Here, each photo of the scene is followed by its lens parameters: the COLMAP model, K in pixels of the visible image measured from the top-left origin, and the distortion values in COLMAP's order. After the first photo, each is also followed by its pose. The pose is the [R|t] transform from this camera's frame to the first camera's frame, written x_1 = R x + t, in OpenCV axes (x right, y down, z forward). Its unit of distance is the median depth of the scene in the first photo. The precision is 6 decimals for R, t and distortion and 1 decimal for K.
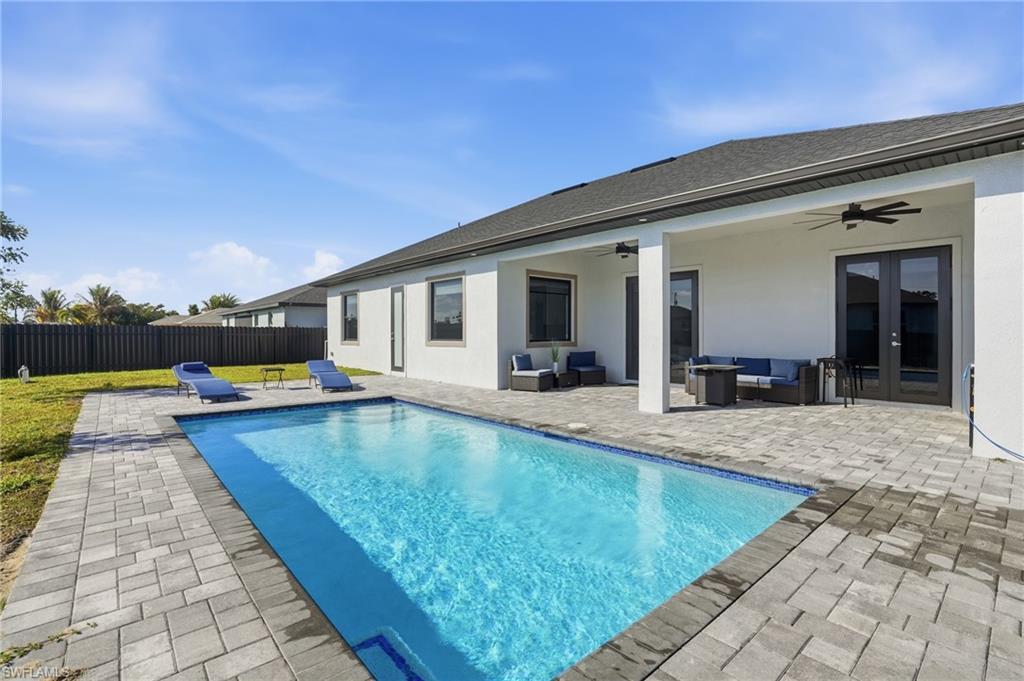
lens RADIAL K [[470.9, 0, 505.5], [0, 470.9, 336.7], [0, 0, 1]] dist [-0.038223, 0.000727]
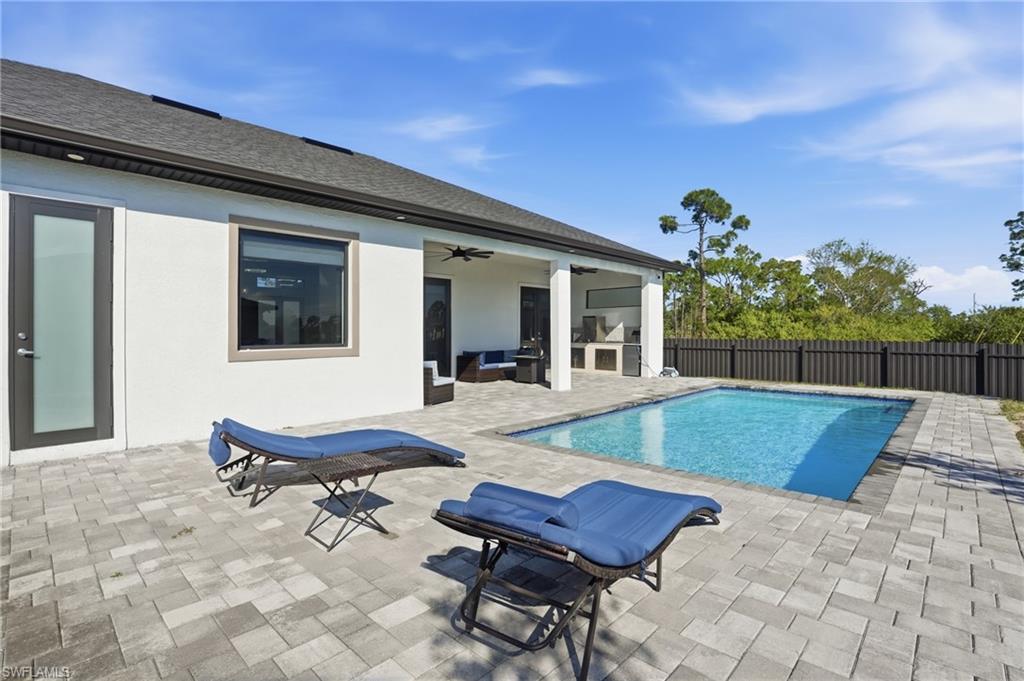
lens RADIAL K [[470.9, 0, 509.9], [0, 470.9, 334.8], [0, 0, 1]] dist [-0.038223, 0.000727]
pose [[-0.067494, -0.006766, 0.997697, -0.788075], [0.010918, 0.999912, 0.007520, -0.009325], [-0.997660, 0.011401, -0.067414, 0.922252]]
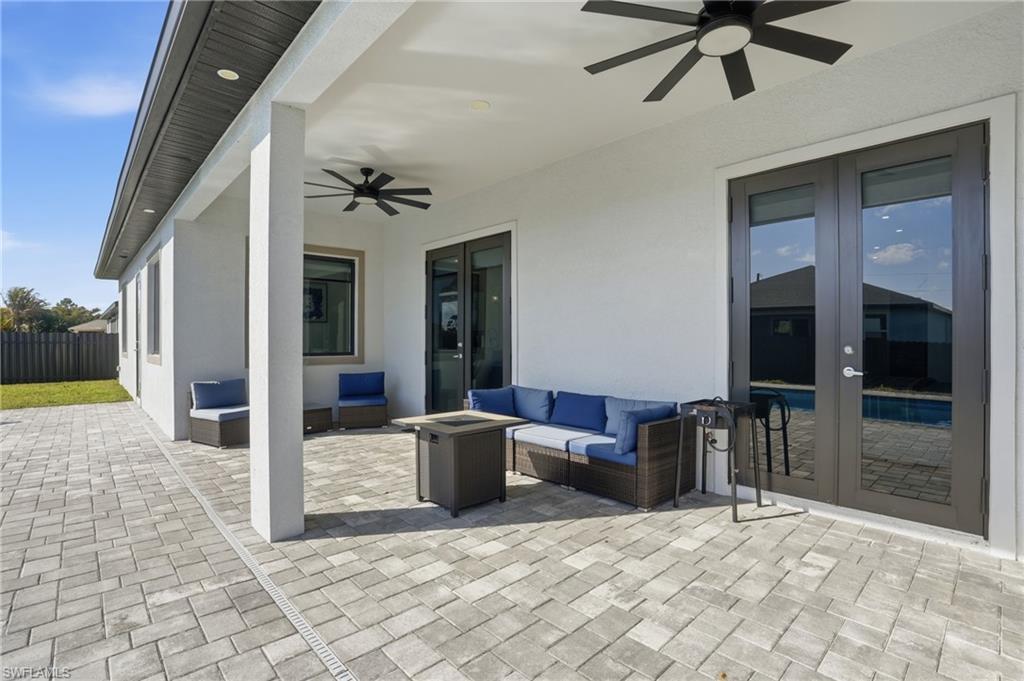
lens RADIAL K [[470.9, 0, 516.2], [0, 470.9, 341.7], [0, 0, 1]] dist [-0.038223, 0.000727]
pose [[0.999086, 0.004949, 0.042465, 0.392782], [-0.004616, 0.999958, -0.007924, -0.006170], [-0.042502, 0.007721, 0.999067, 0.440744]]
